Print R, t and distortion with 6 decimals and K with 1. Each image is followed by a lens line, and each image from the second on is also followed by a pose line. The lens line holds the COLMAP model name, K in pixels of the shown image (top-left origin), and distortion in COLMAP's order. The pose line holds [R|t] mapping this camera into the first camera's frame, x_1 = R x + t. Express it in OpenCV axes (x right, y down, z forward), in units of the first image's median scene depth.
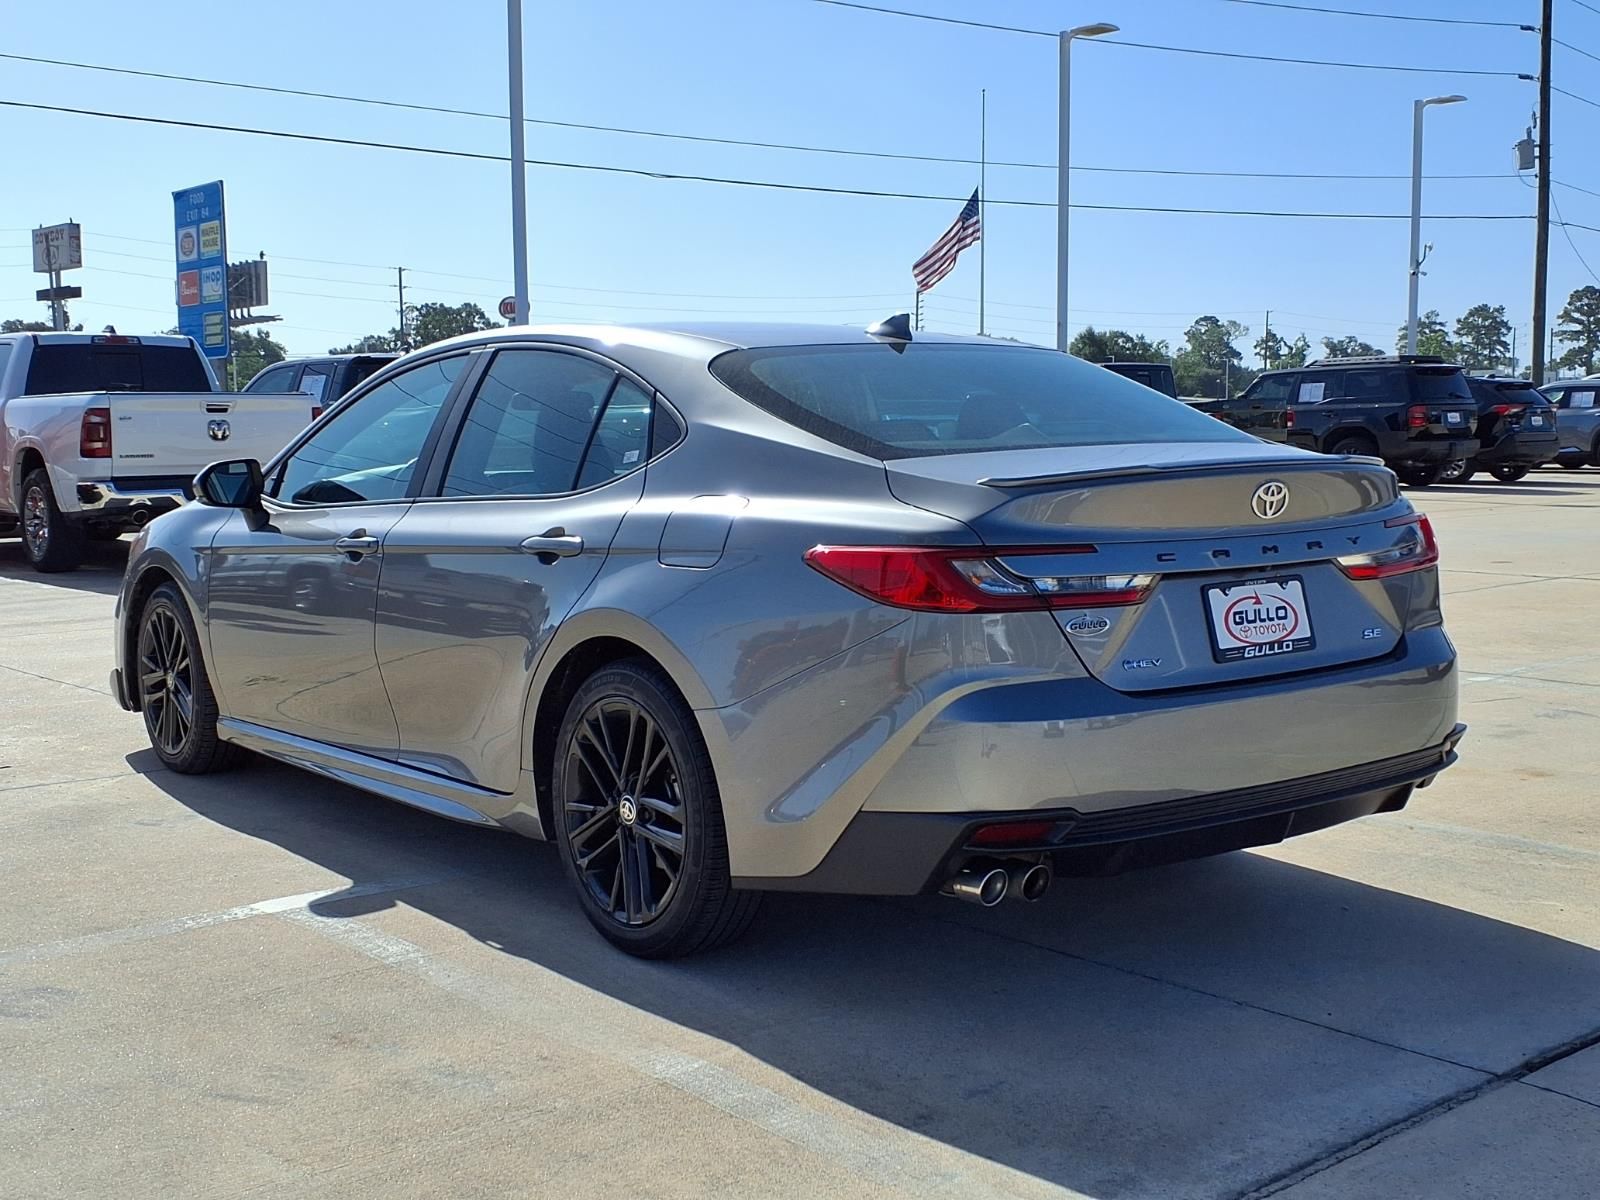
lens RADIAL K [[1866.6, 0, 800.0], [0, 1866.6, 600.0], [0, 0, 1]] dist [0.151166, -0.482853]
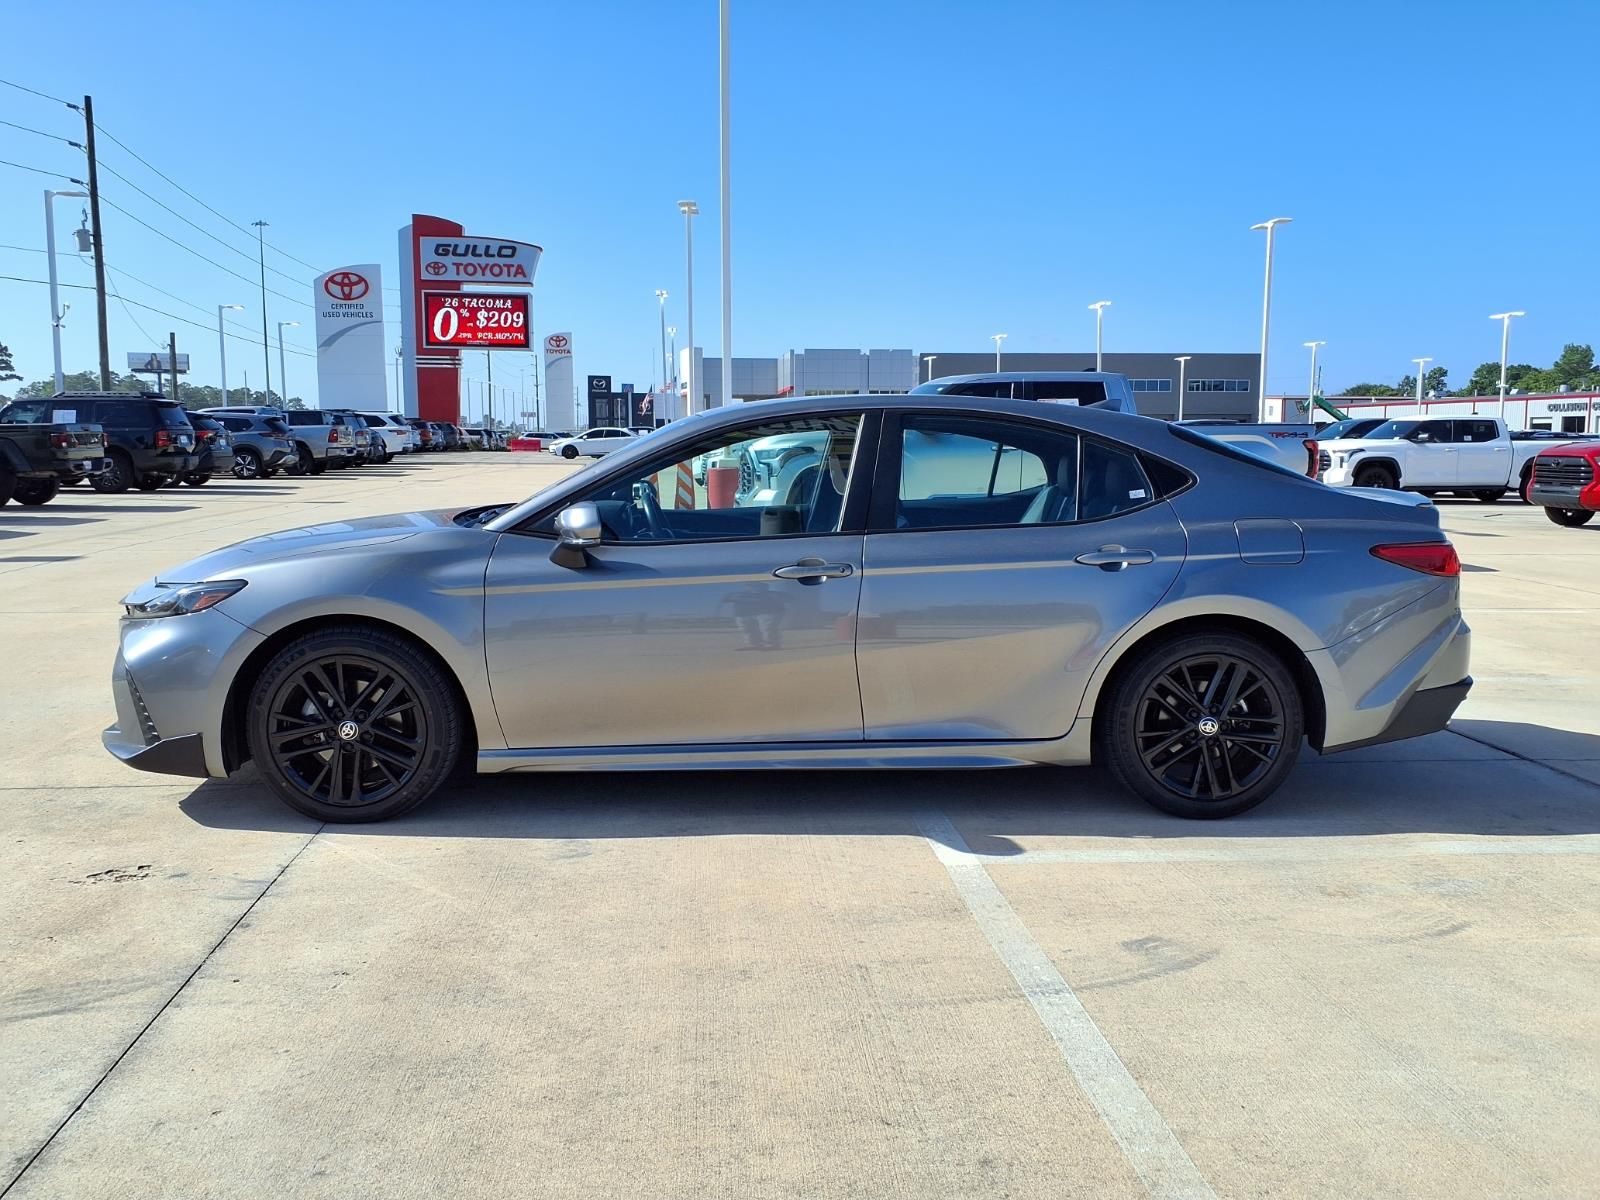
lens RADIAL K [[1273.9, 0, 800.0], [0, 1273.9, 600.0], [0, 0, 1]] dist [0.055390, -0.070969]
pose [[0.564390, -0.086541, 0.820960, -1.203960], [0.061094, 0.996141, 0.063007, -0.083674], [-0.823245, 0.014595, 0.567499, 0.710868]]
